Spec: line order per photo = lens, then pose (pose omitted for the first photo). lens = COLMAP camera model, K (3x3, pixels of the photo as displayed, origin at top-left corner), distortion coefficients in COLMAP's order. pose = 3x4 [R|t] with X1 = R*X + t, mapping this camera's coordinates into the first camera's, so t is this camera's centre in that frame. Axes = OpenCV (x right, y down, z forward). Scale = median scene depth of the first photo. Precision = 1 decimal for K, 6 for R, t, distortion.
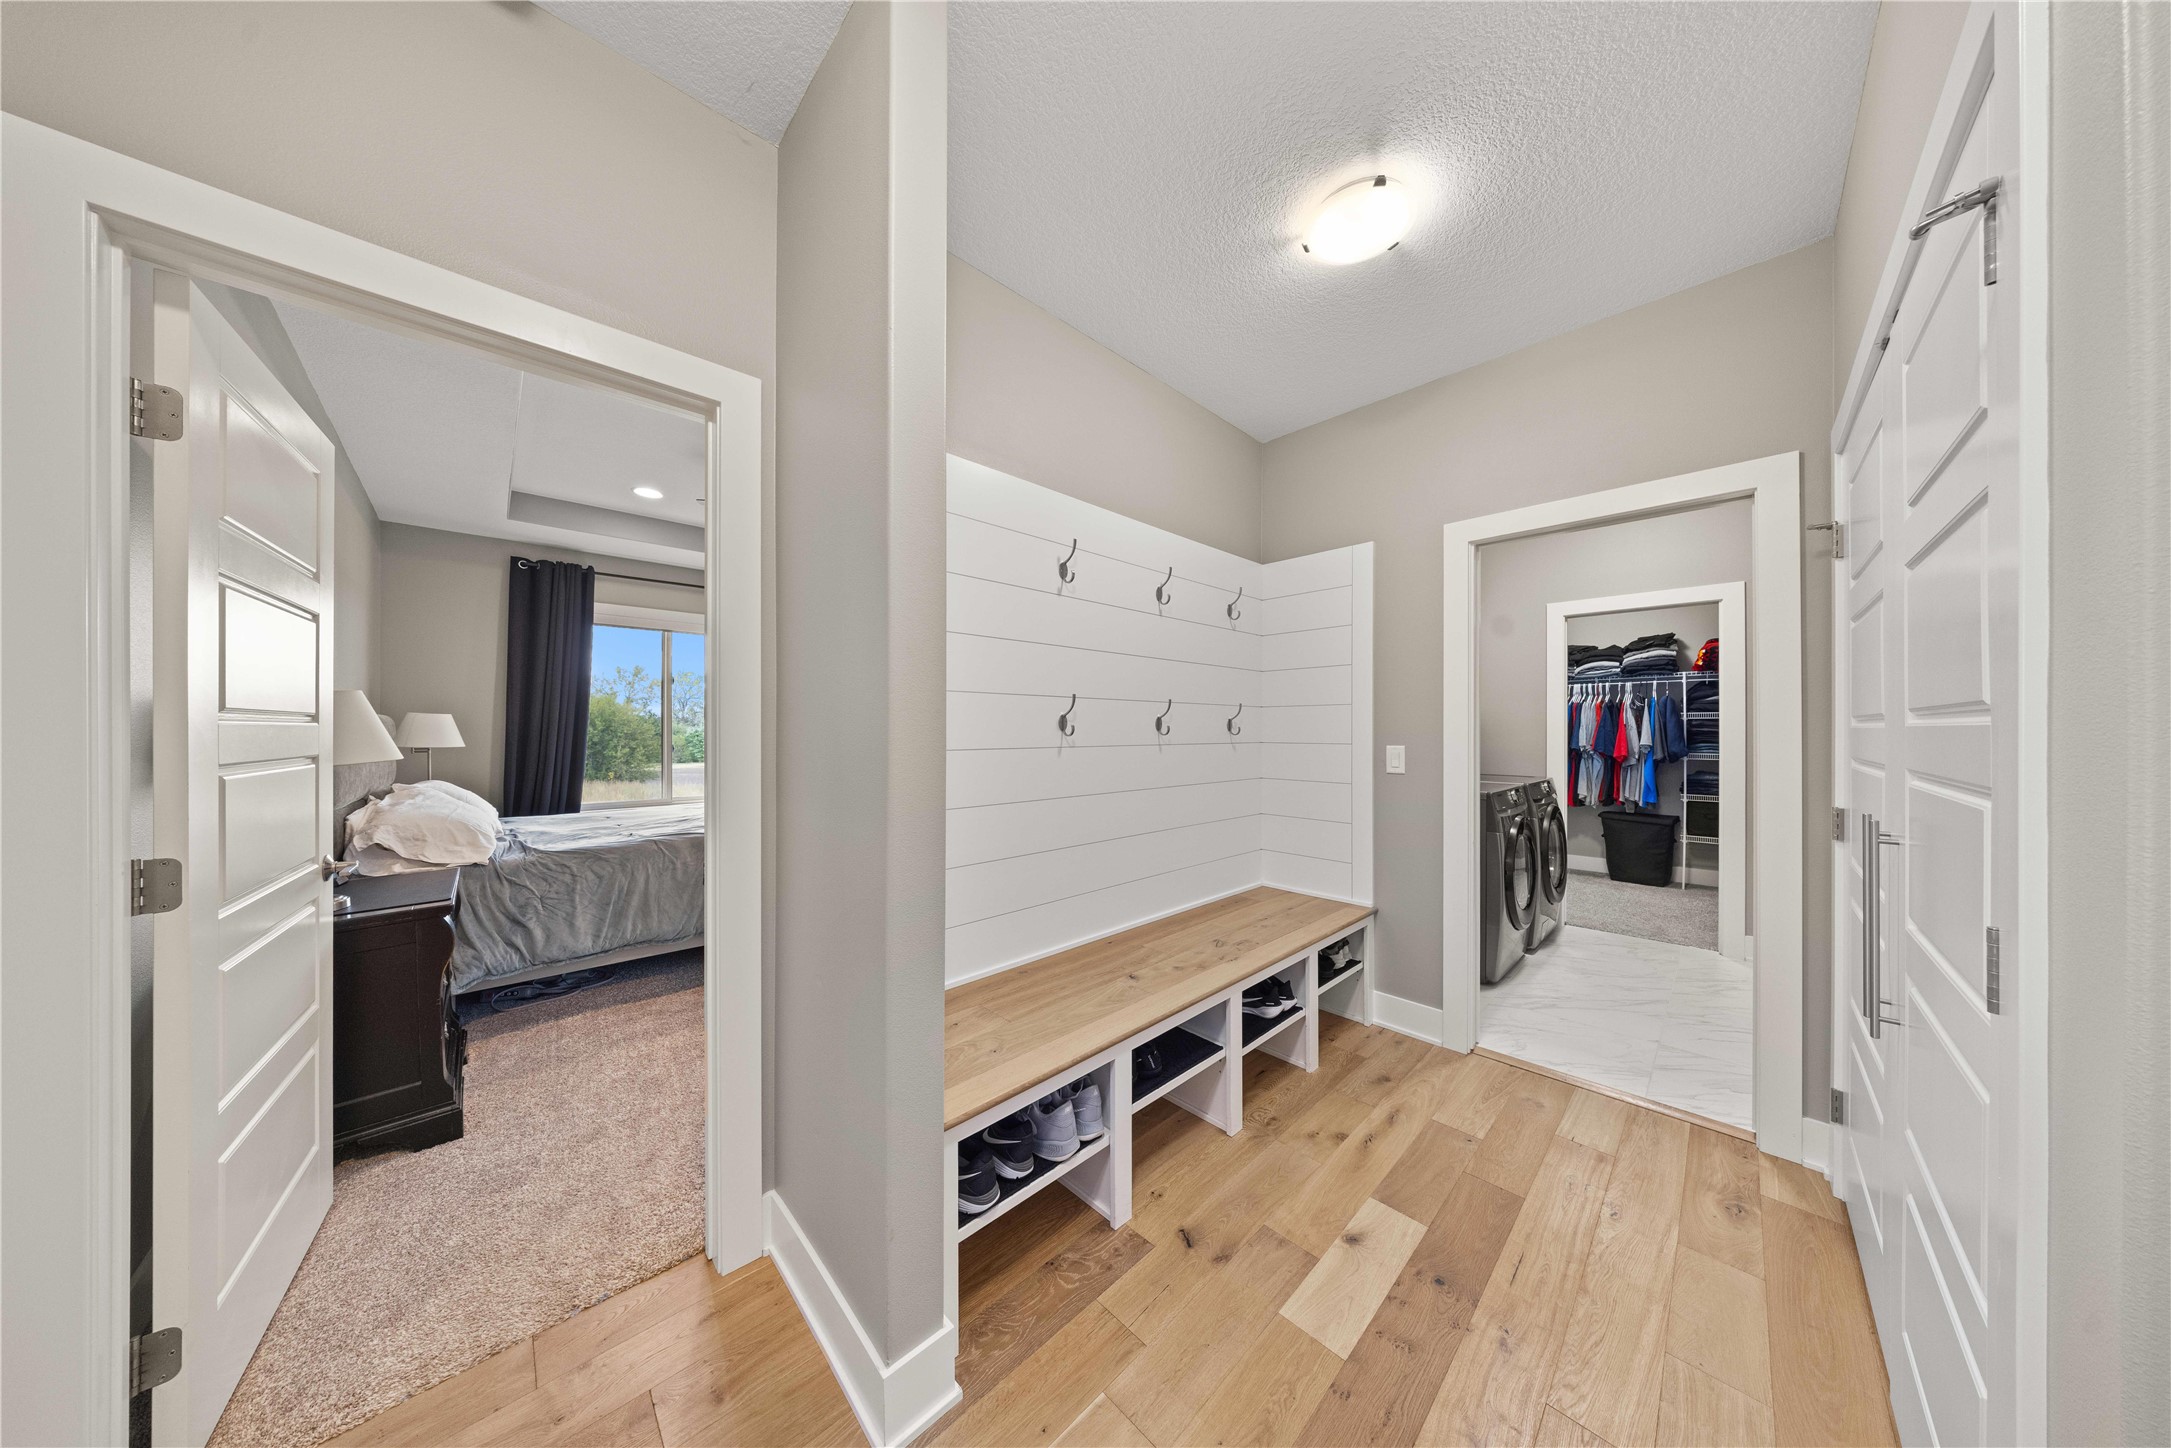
lens RADIAL K [[627.3, 0, 1085.5], [0, 627.3, 724.0], [0, 0, 1]] dist [-0.014746, -0.000025]
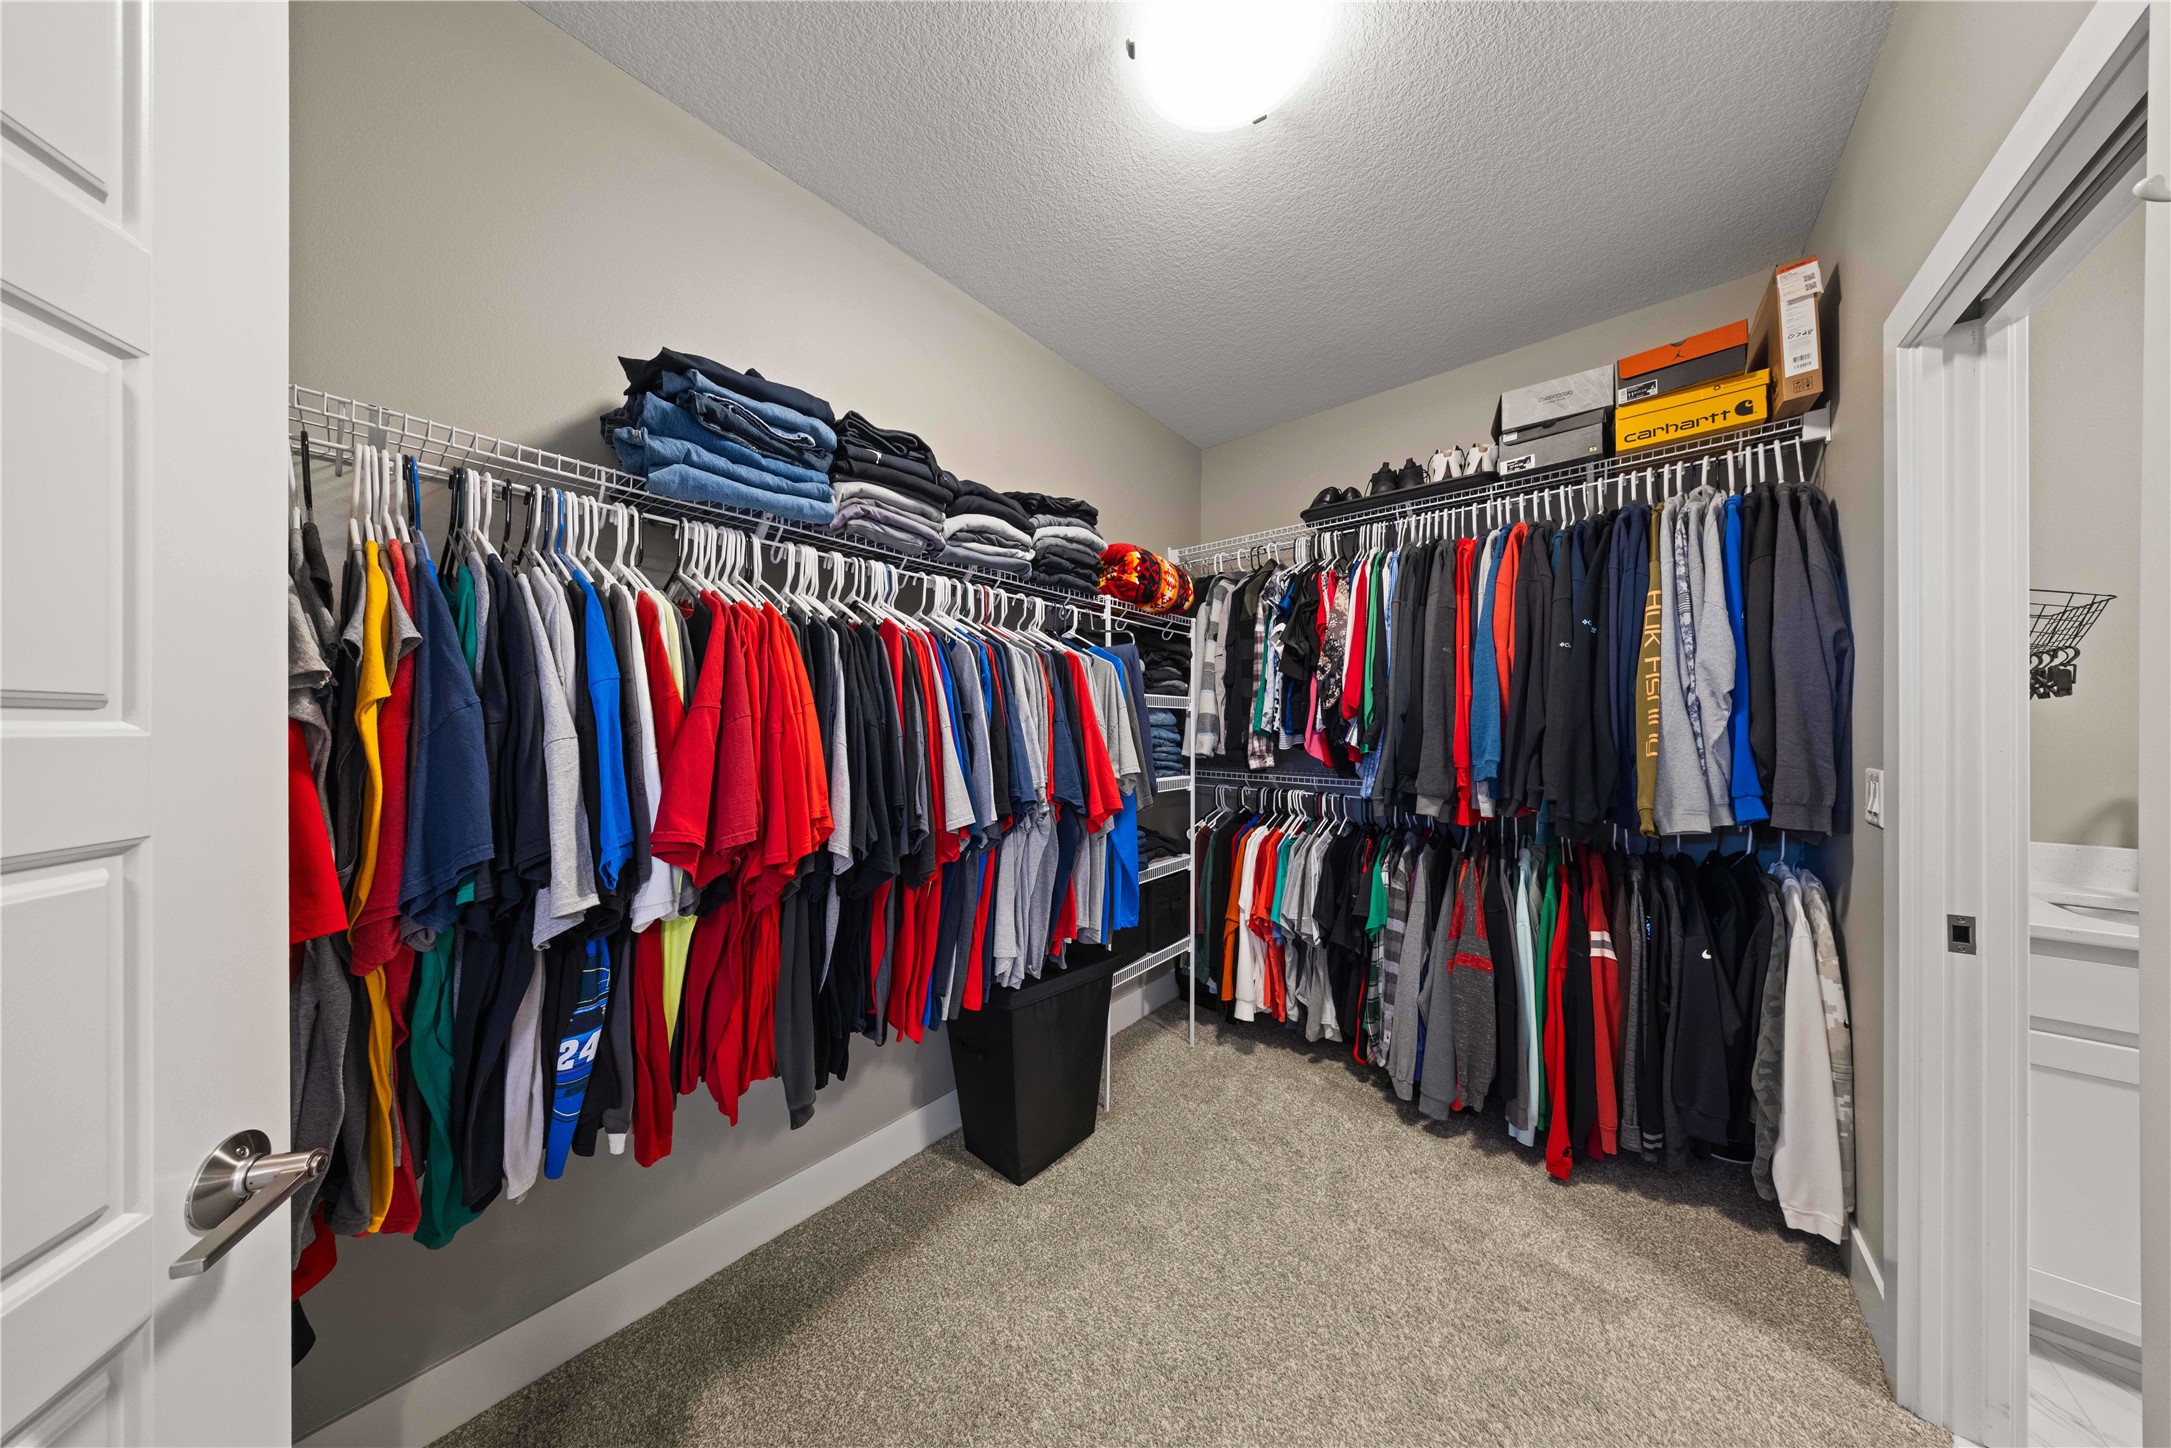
lens RADIAL K [[622.0, 0, 1079.5], [0, 622.0, 728.7], [0, 0, 1]] dist [0.000346, -0.000002]
pose [[-0.093101, -0.002018, 0.995655, 0.532991], [-0.003574, 0.999992, 0.001692, 0.006529], [-0.995650, -0.003401, -0.093108, 1.034742]]
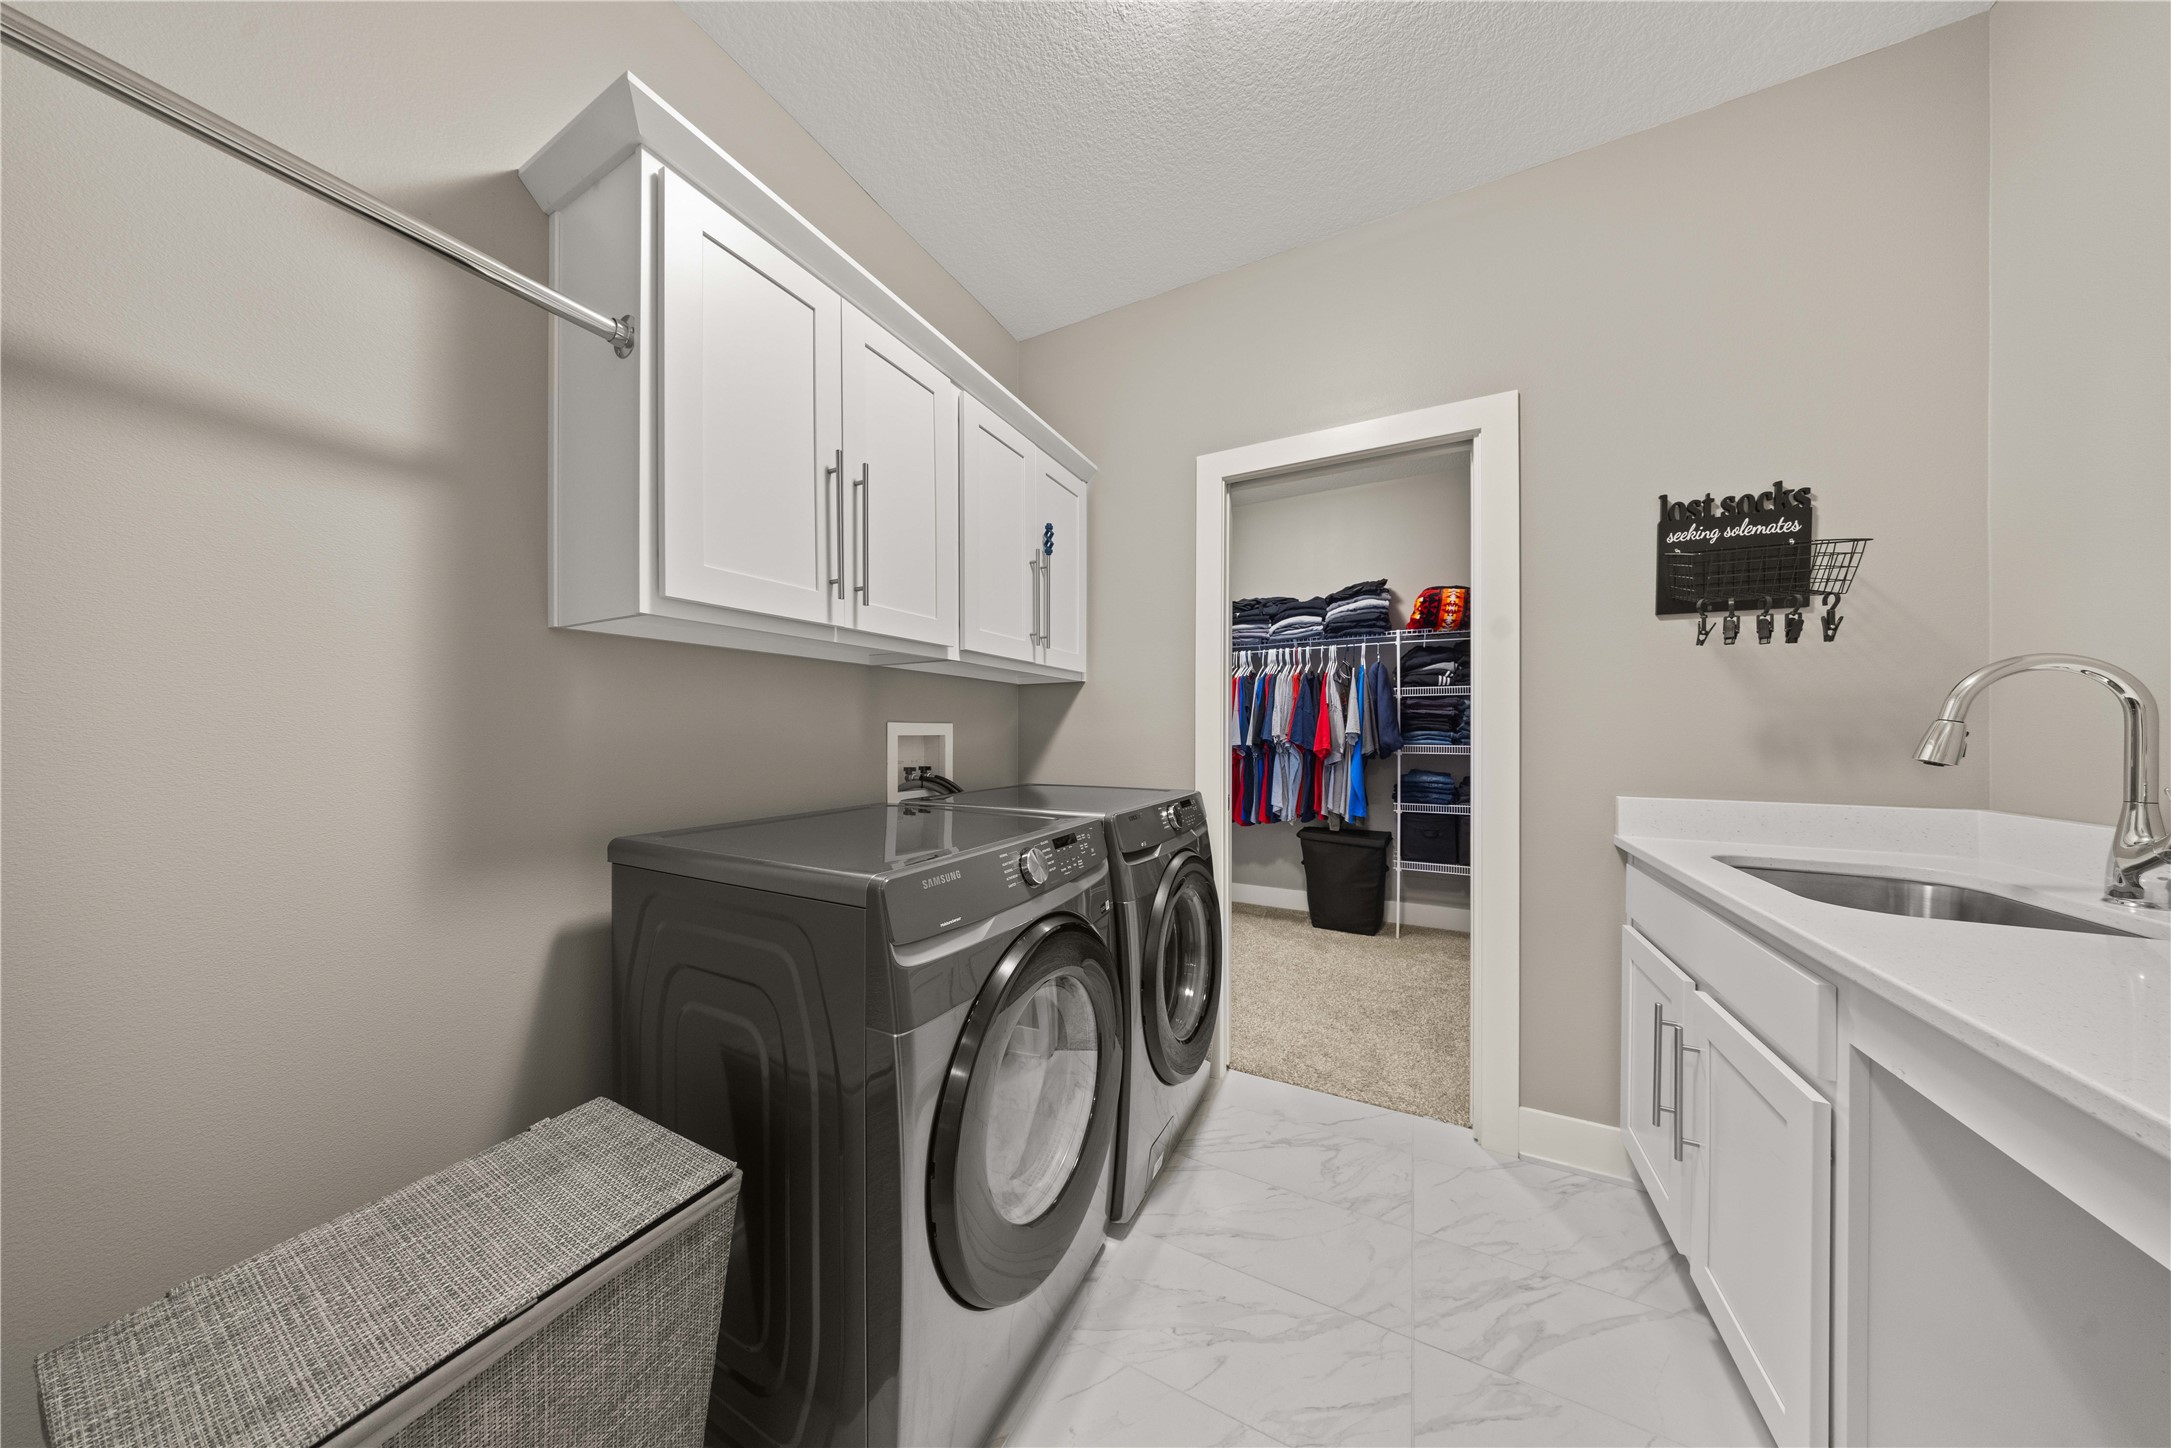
lens RADIAL K [[622.0, 0, 1079.5], [0, 622.0, 728.7], [0, 0, 1]] dist [0.000346, -0.000002]
pose [[0.949044, -0.001482, 0.315140, 0.388042], [0.000365, 0.999993, 0.003604, 0.025546], [-0.315143, -0.003305, 0.949038, 0.428458]]
